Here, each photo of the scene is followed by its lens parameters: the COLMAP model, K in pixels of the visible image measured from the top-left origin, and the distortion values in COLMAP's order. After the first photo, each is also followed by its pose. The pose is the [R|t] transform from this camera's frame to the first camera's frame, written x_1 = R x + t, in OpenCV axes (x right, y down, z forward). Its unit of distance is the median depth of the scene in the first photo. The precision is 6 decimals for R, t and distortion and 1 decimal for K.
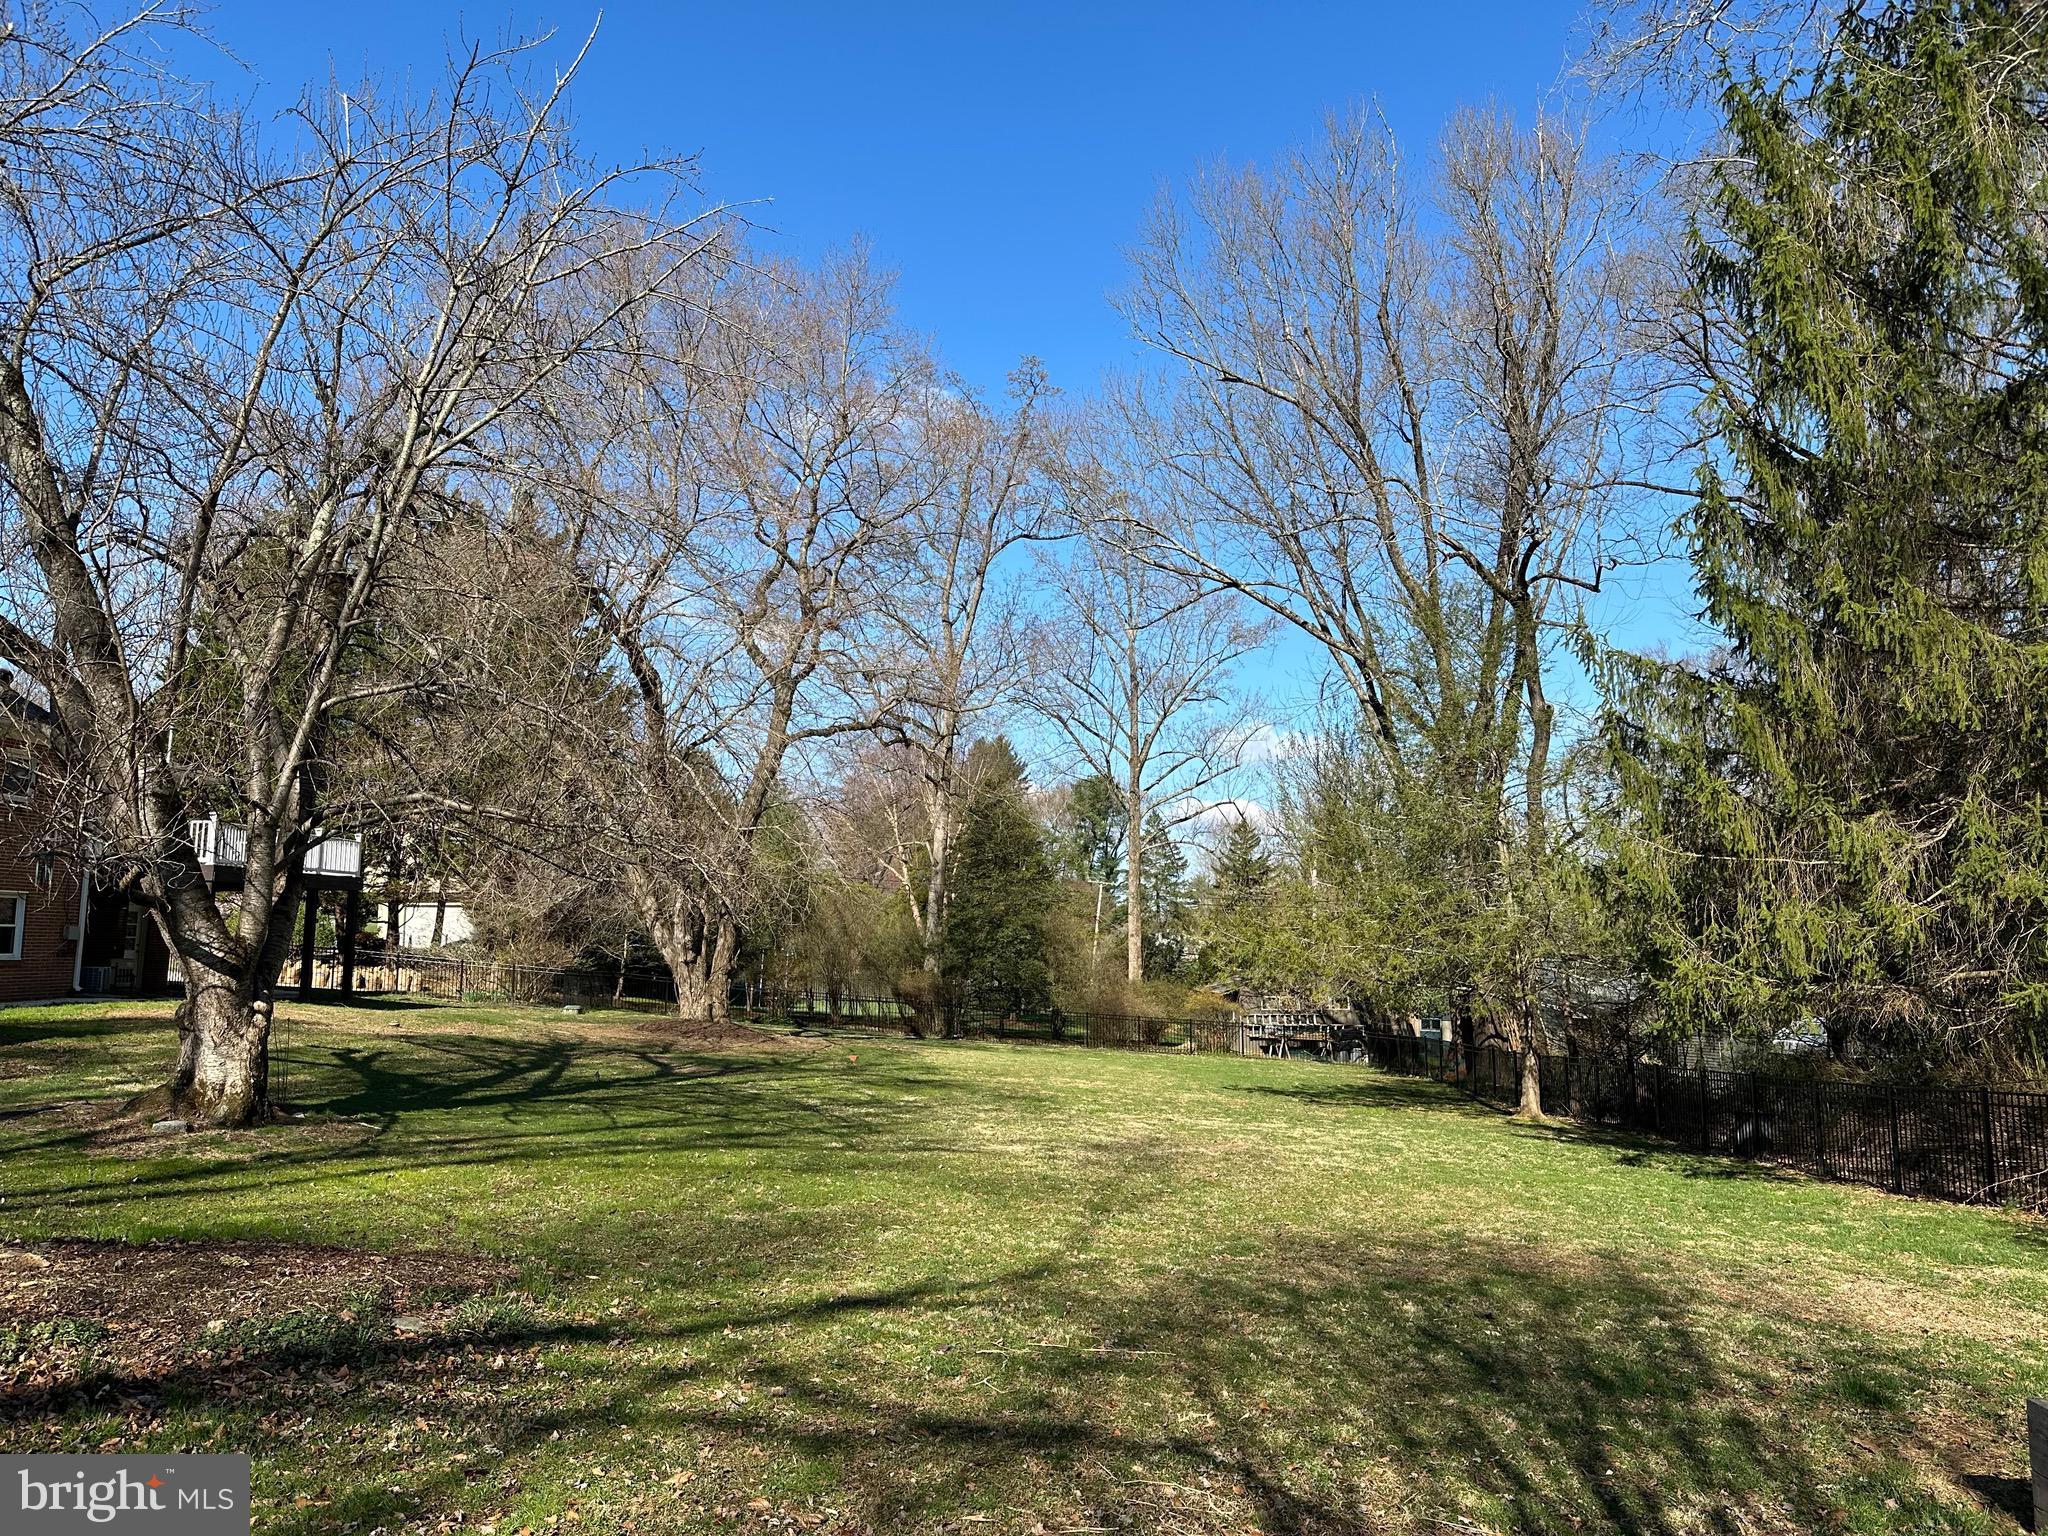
lens RADIAL K [[1403.6, 0, 997.6], [0, 1403.6, 746.2], [0, 0, 1]] dist [0.072163, -0.130221]
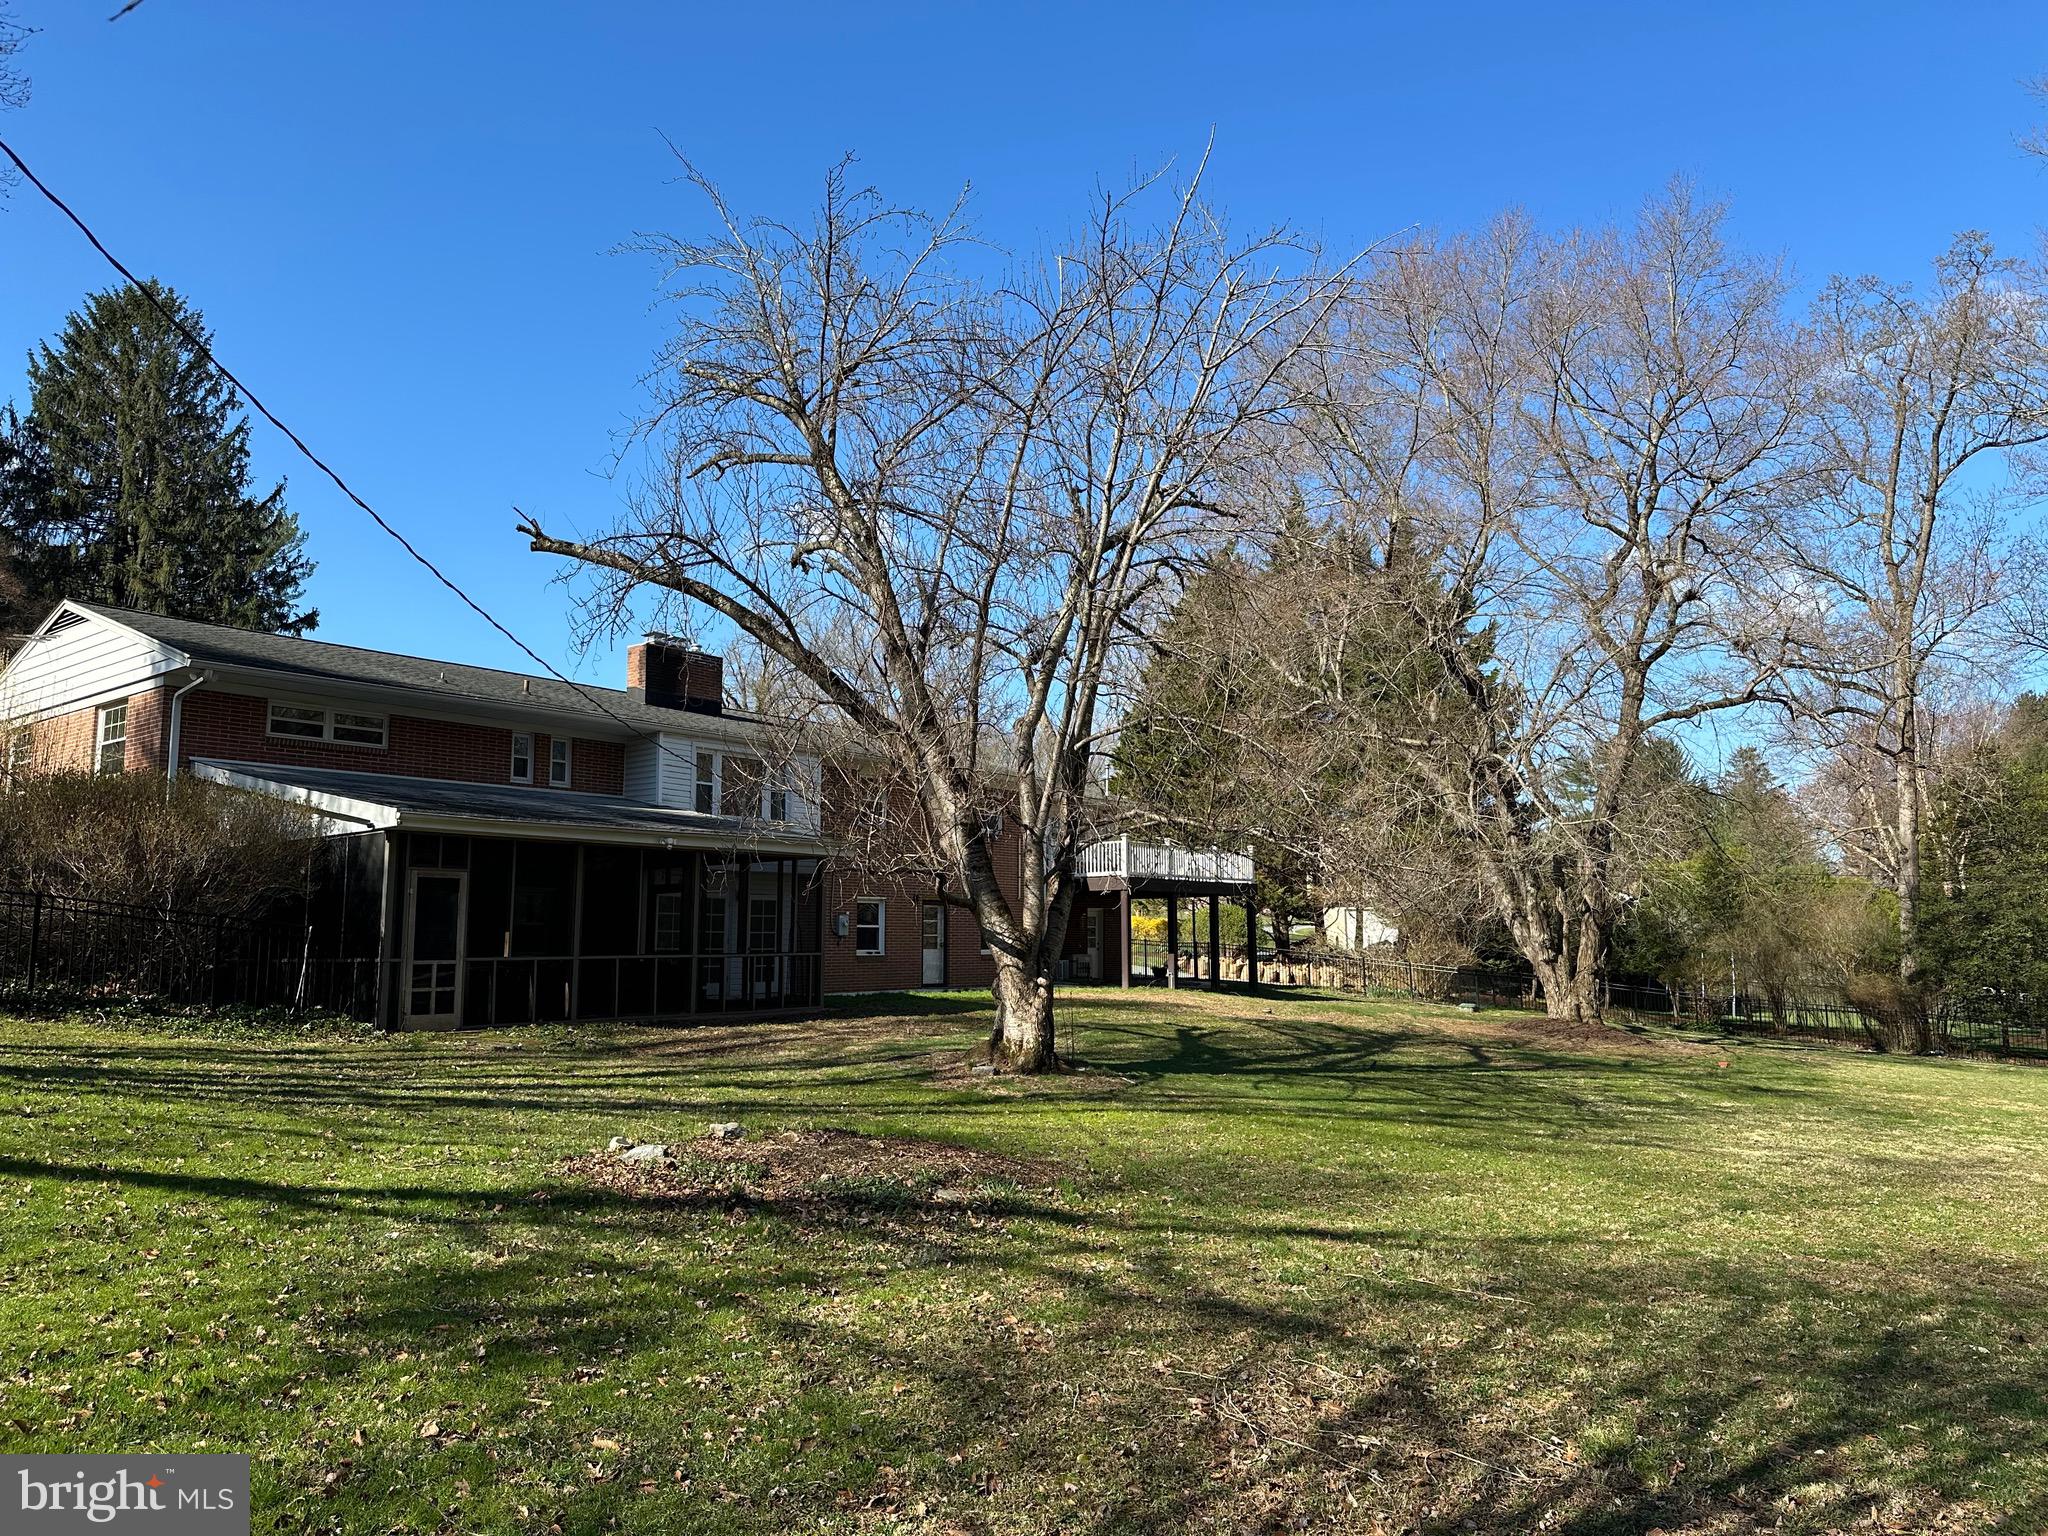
lens RADIAL K [[1400.1, 0, 1012.6], [0, 1400.1, 759.7], [0, 0, 1]] dist [0.149317, -0.261588]
pose [[0.789960, -0.083862, -0.607396, 0.101214], [0.088072, 0.995850, -0.022951, 0.002816], [0.606800, -0.035364, 0.794067, -0.013968]]
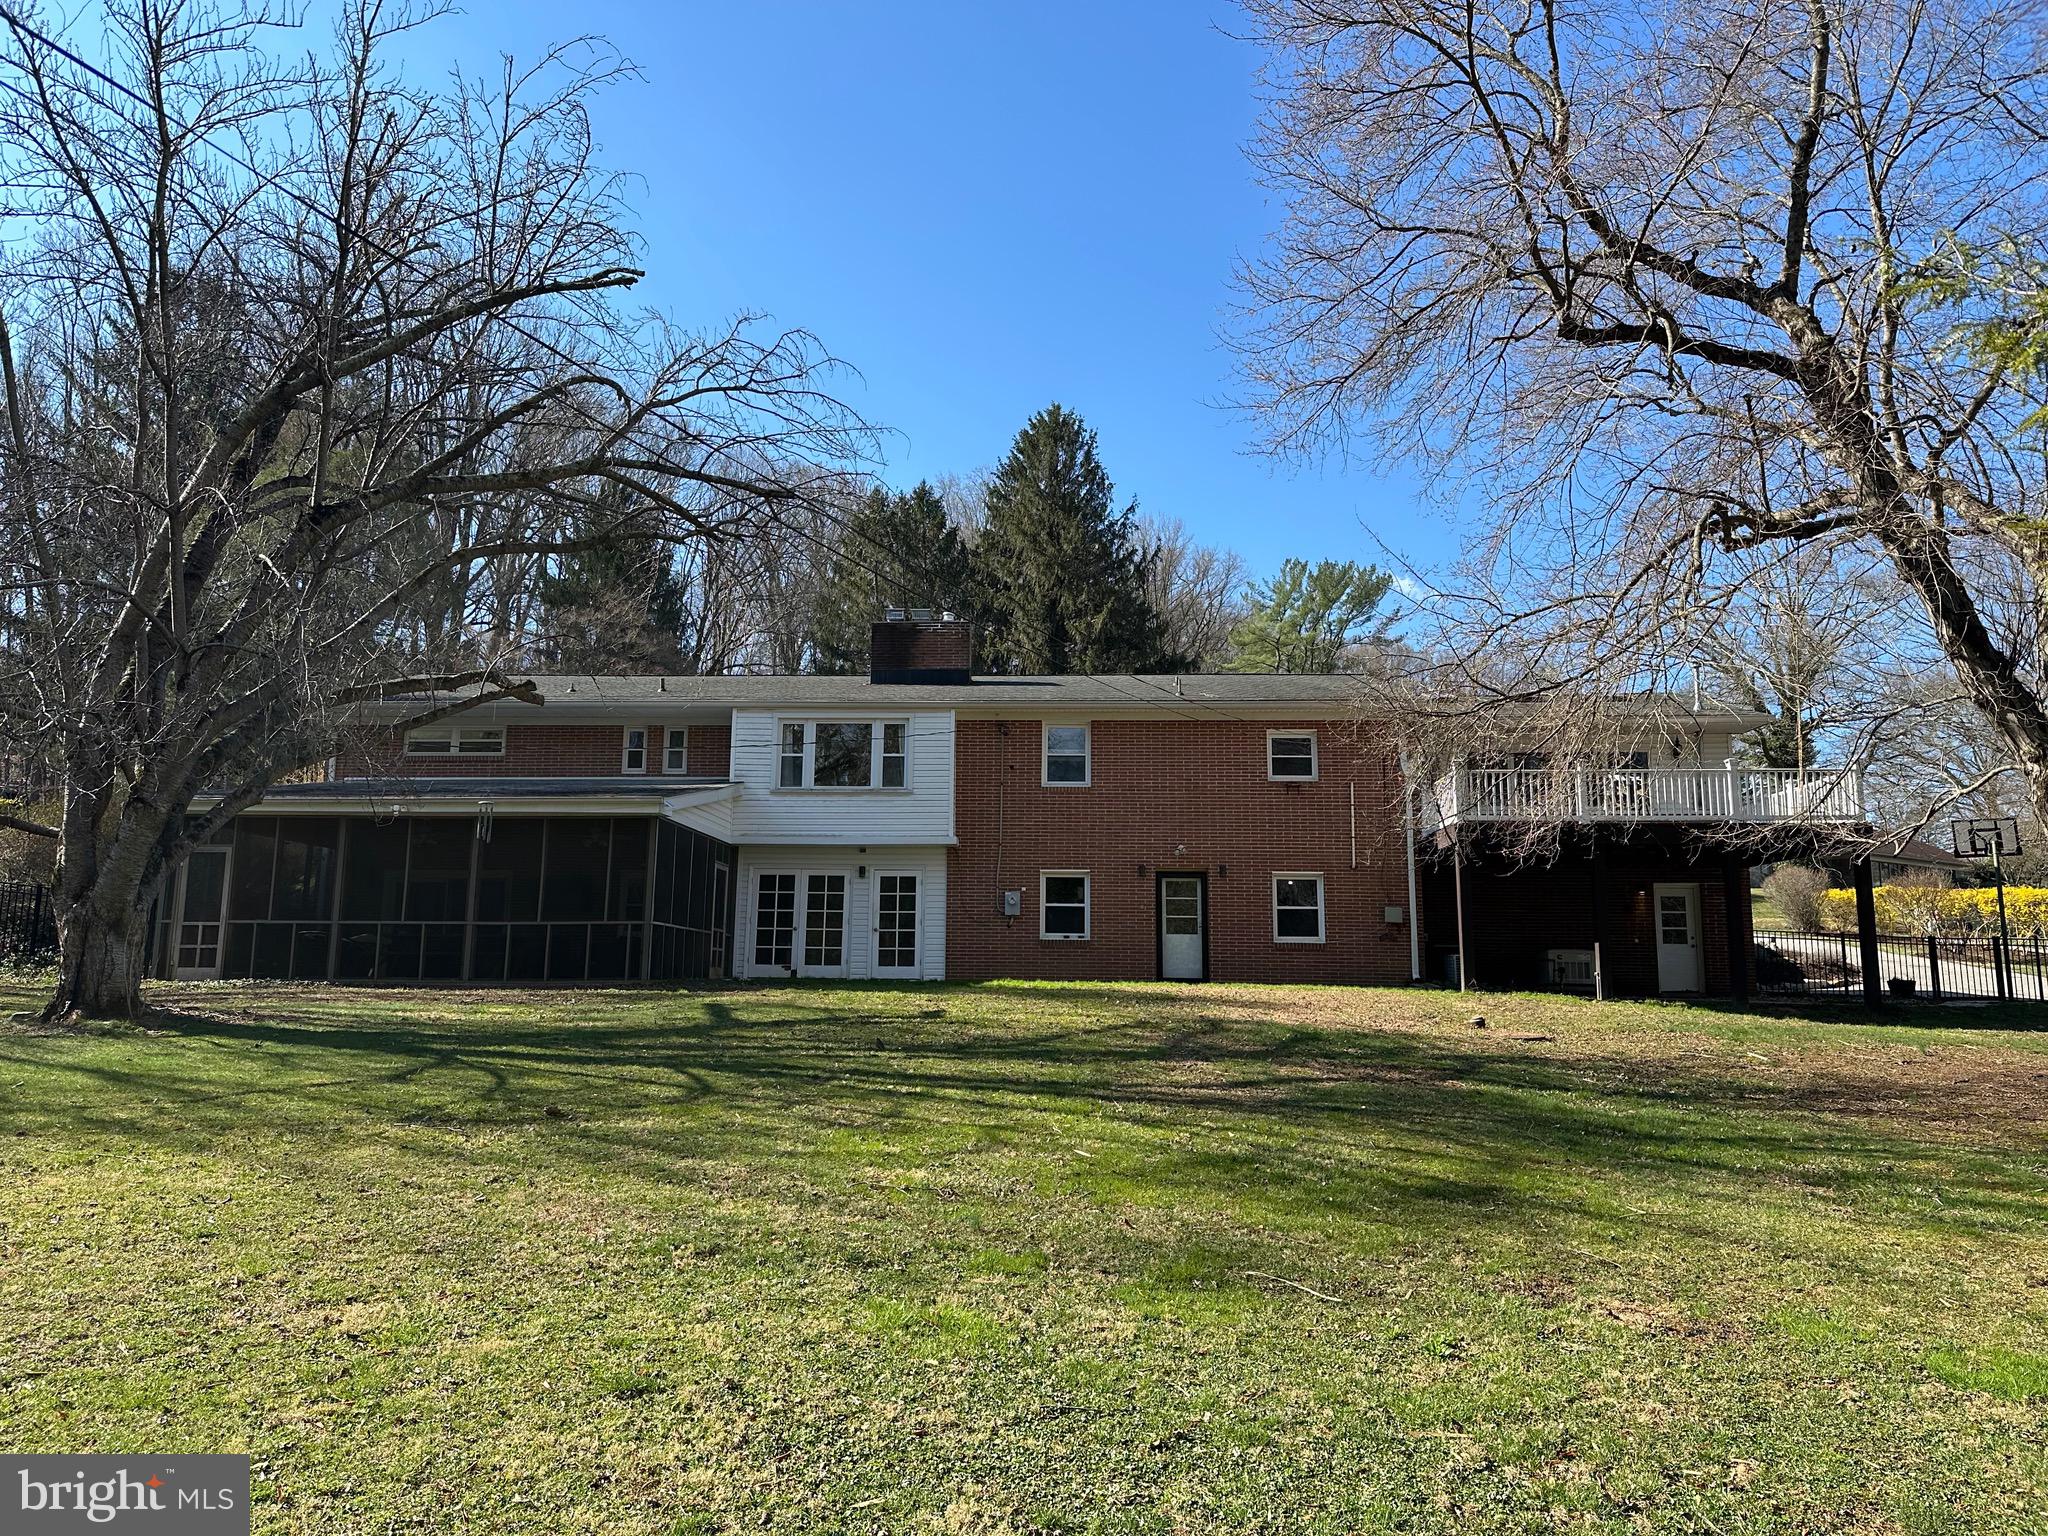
lens RADIAL K [[1400.1, 0, 1012.6], [0, 1400.1, 759.7], [0, 0, 1]] dist [0.149317, -0.261588]
pose [[-0.029637, -0.158814, -0.986864, 0.229123], [0.129500, 0.978366, -0.161336, 0.129493], [0.991136, -0.132581, -0.008430, 0.673154]]
